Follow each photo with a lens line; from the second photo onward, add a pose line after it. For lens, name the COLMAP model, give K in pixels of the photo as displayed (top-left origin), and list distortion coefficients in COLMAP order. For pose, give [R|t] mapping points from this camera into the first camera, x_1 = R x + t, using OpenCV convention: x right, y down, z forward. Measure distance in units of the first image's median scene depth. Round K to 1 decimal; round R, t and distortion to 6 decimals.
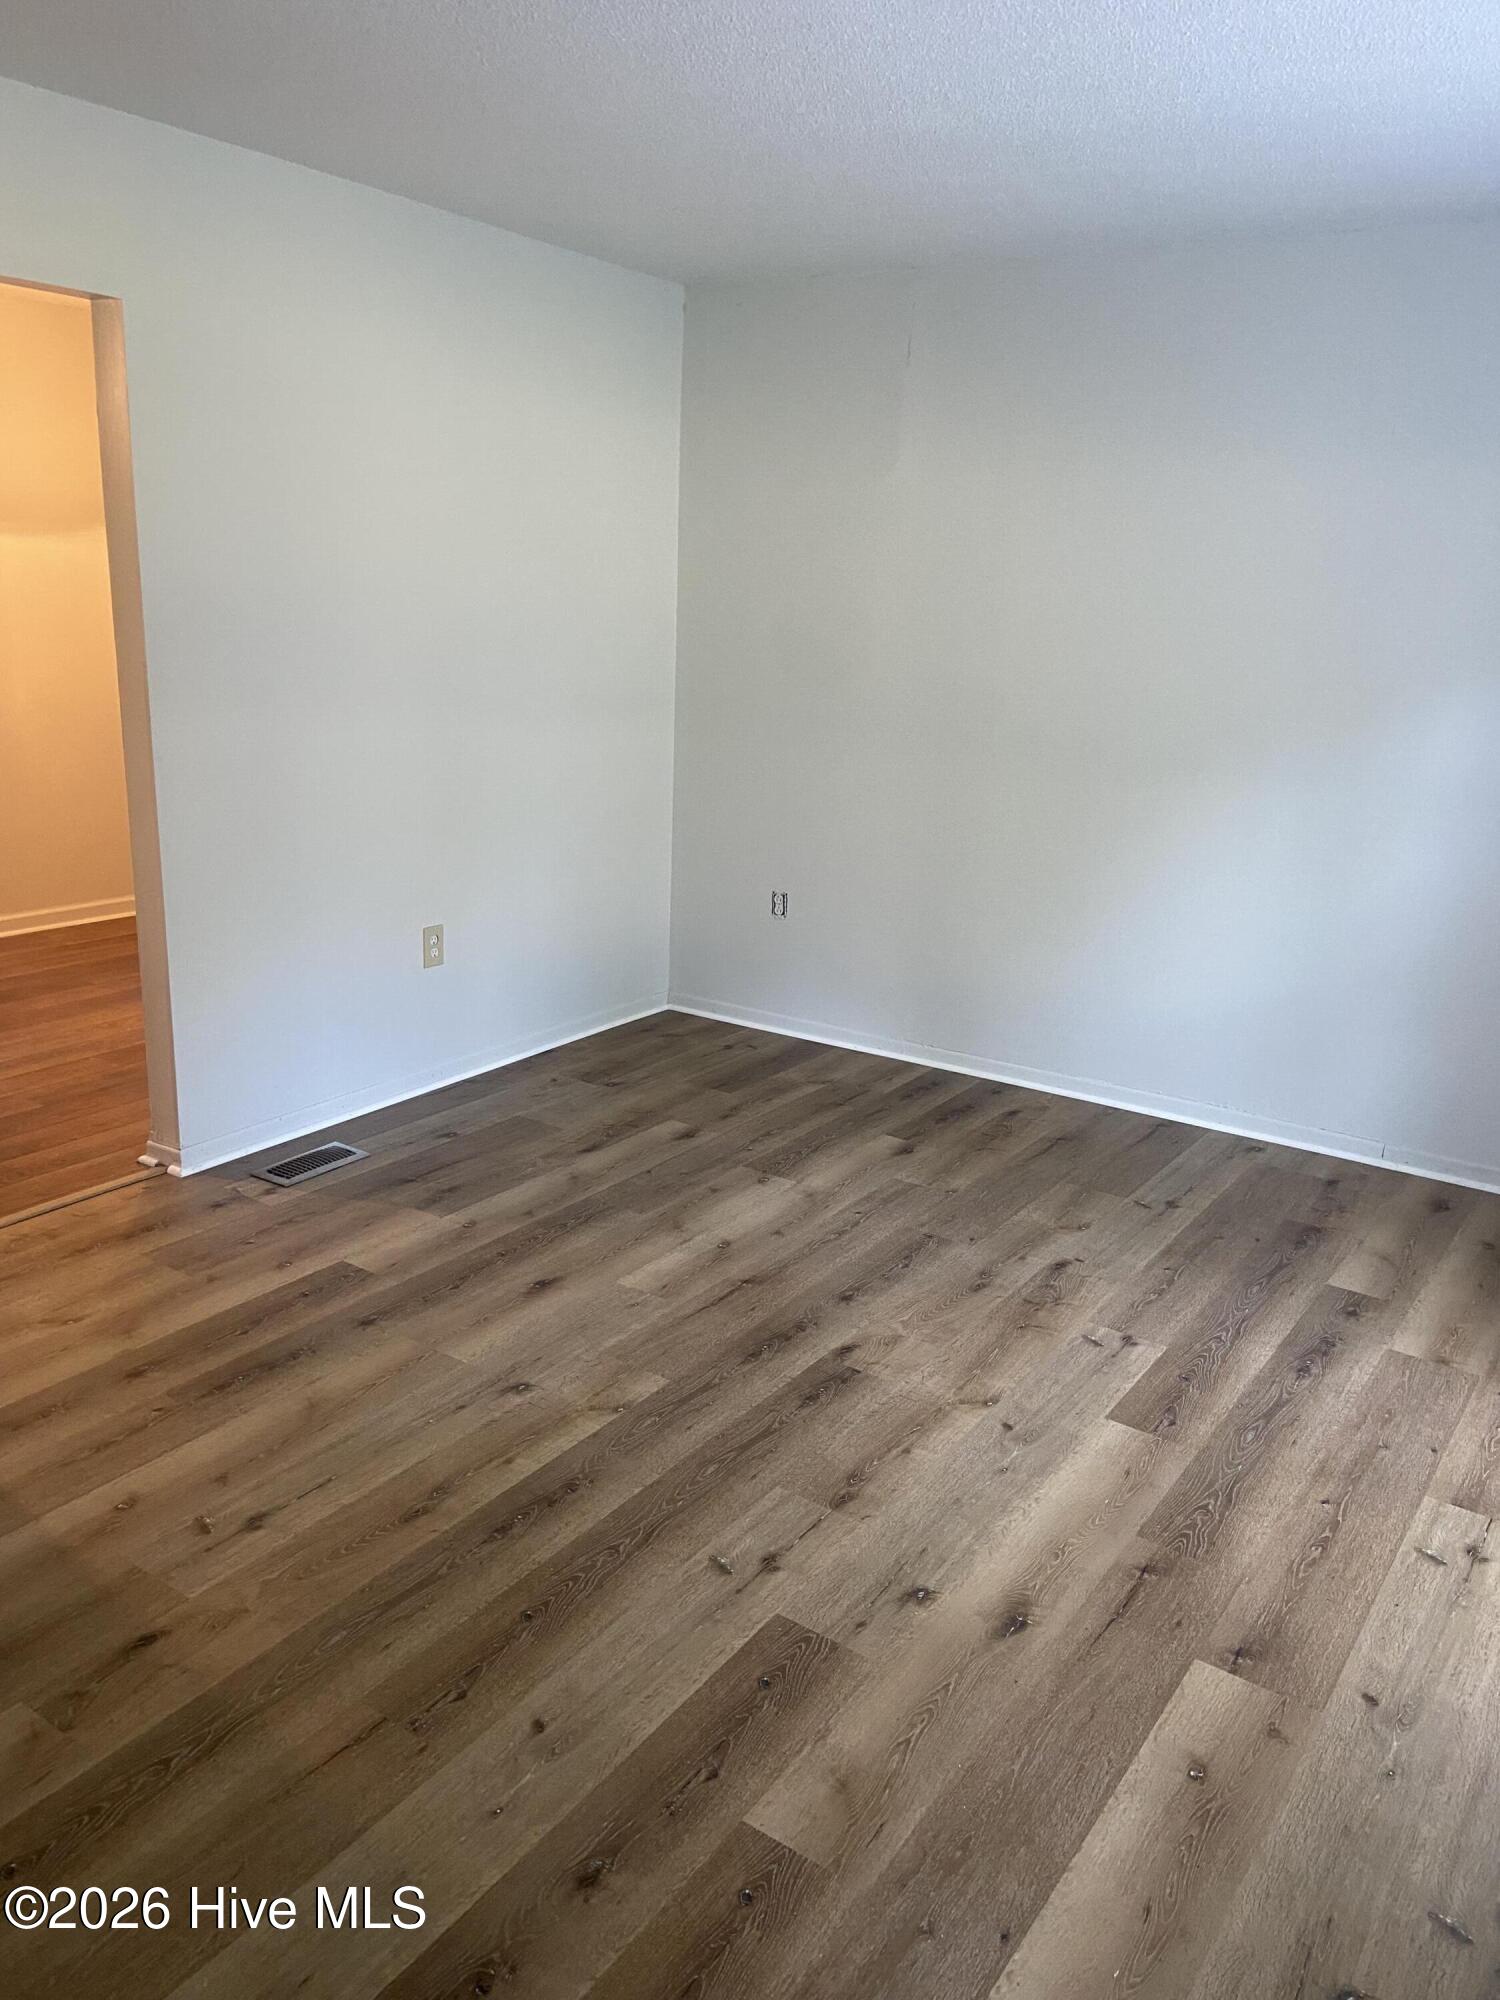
lens RADIAL K [[1510.6, 0, 761.6], [0, 1510.6, 988.9], [0, 0, 1]] dist [0.067366, -0.046410]
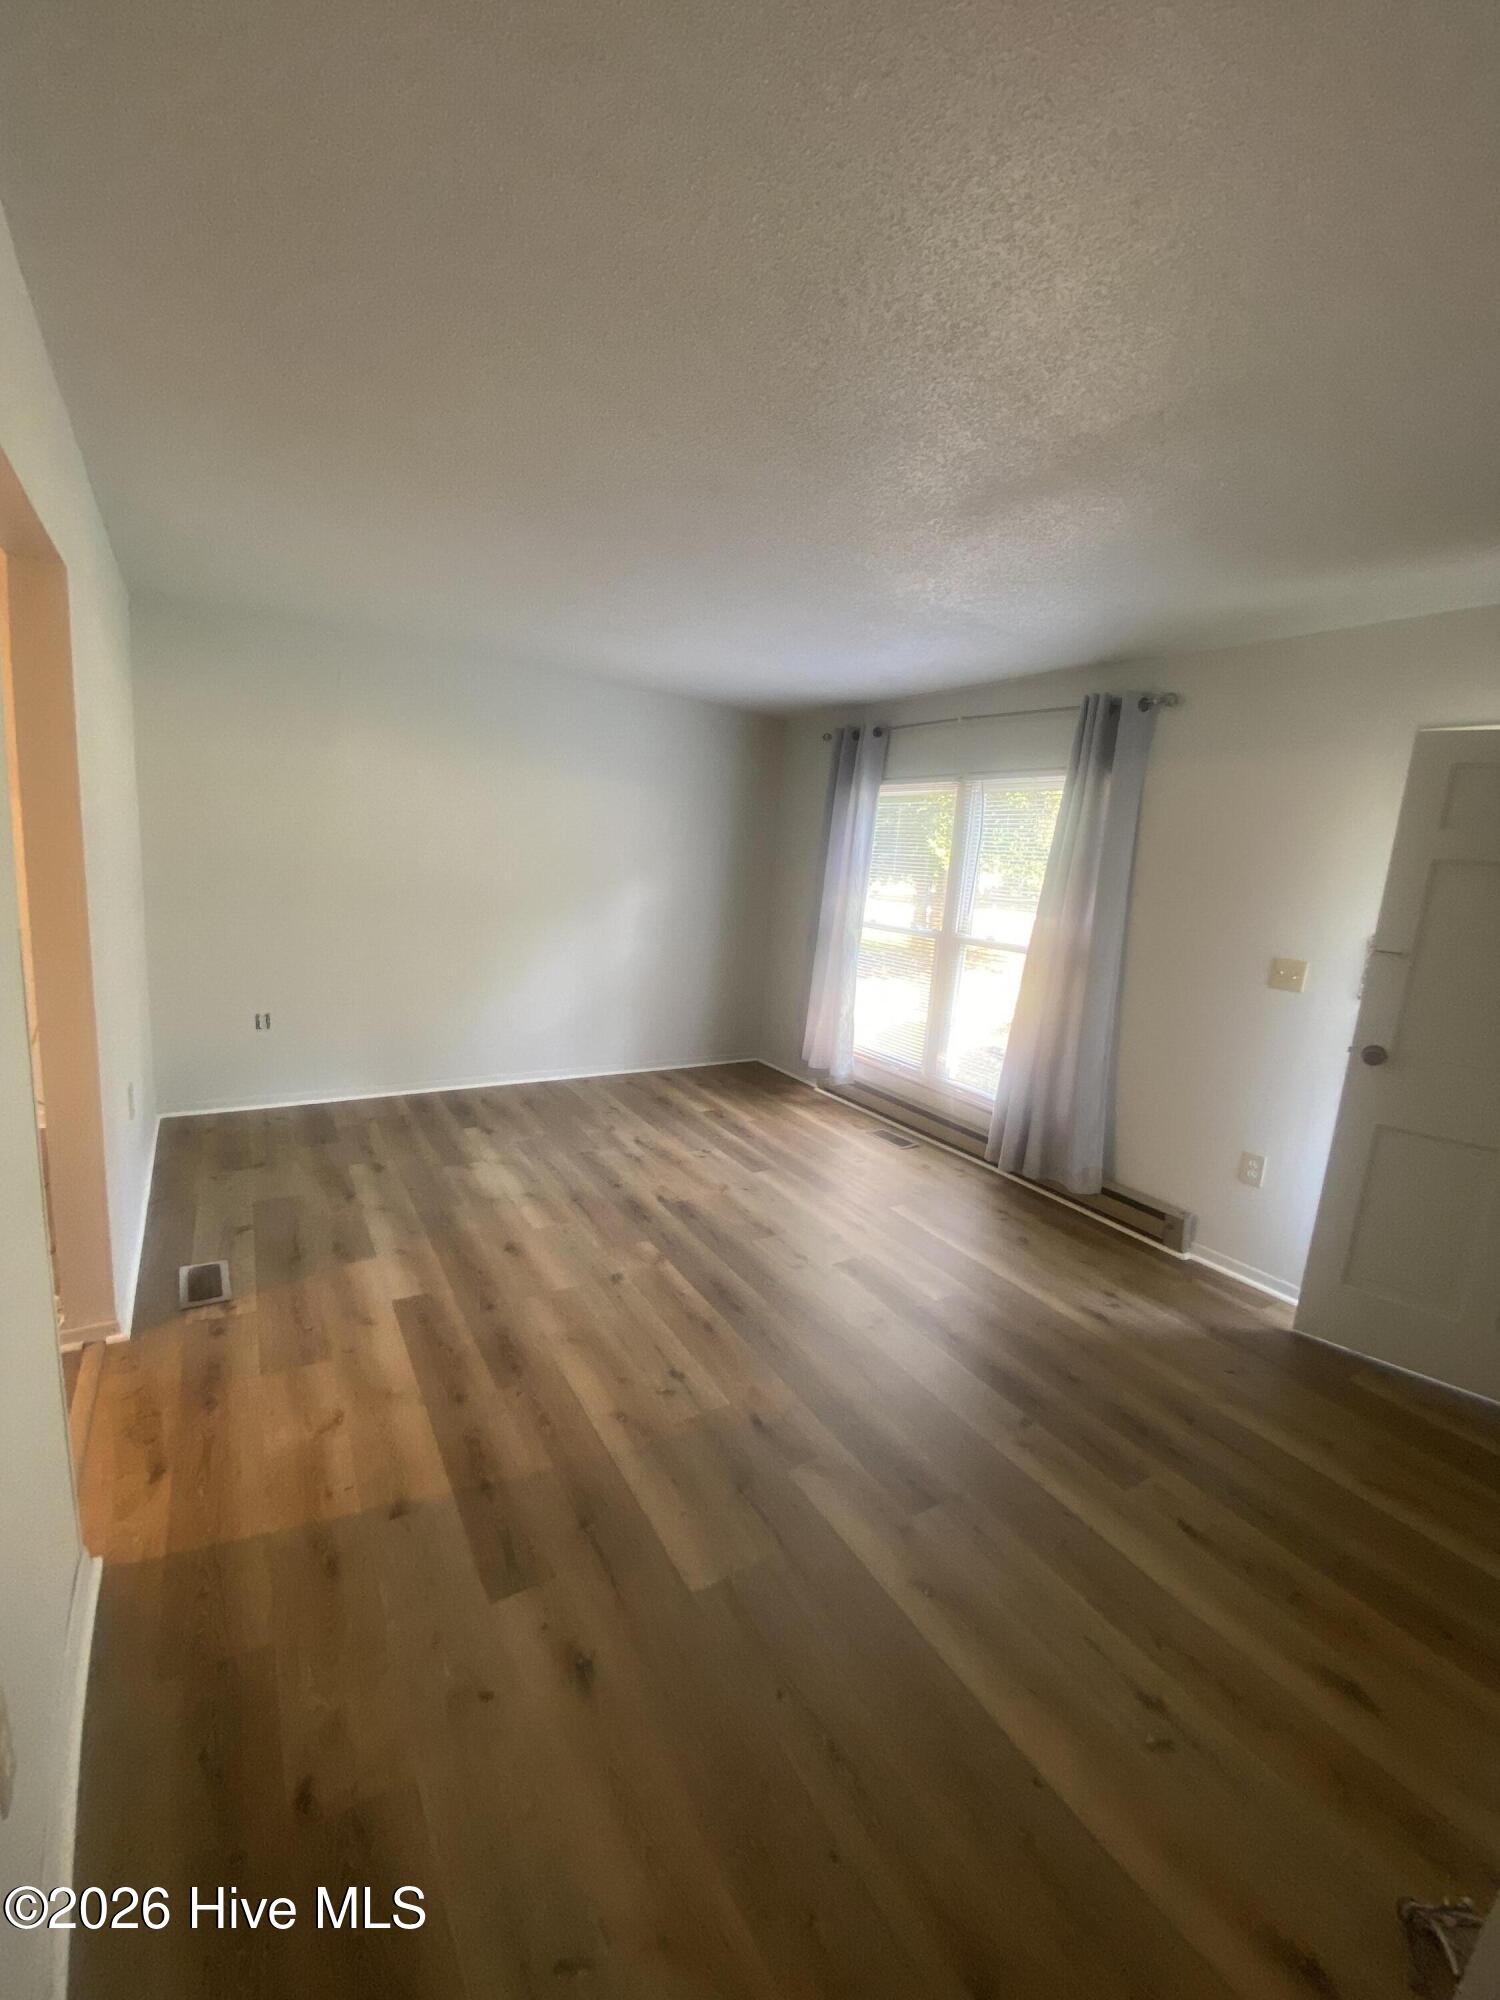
lens RADIAL K [[800.6, 0, 761.9], [0, 800.6, 1003.9], [0, 0, 1]] dist [0.011136, -0.000297]
pose [[0.393804, -0.173095, 0.902749, -0.728952], [0.179973, 0.977620, 0.108942, -0.103776], [-0.901403, 0.119569, 0.416143, 0.332637]]
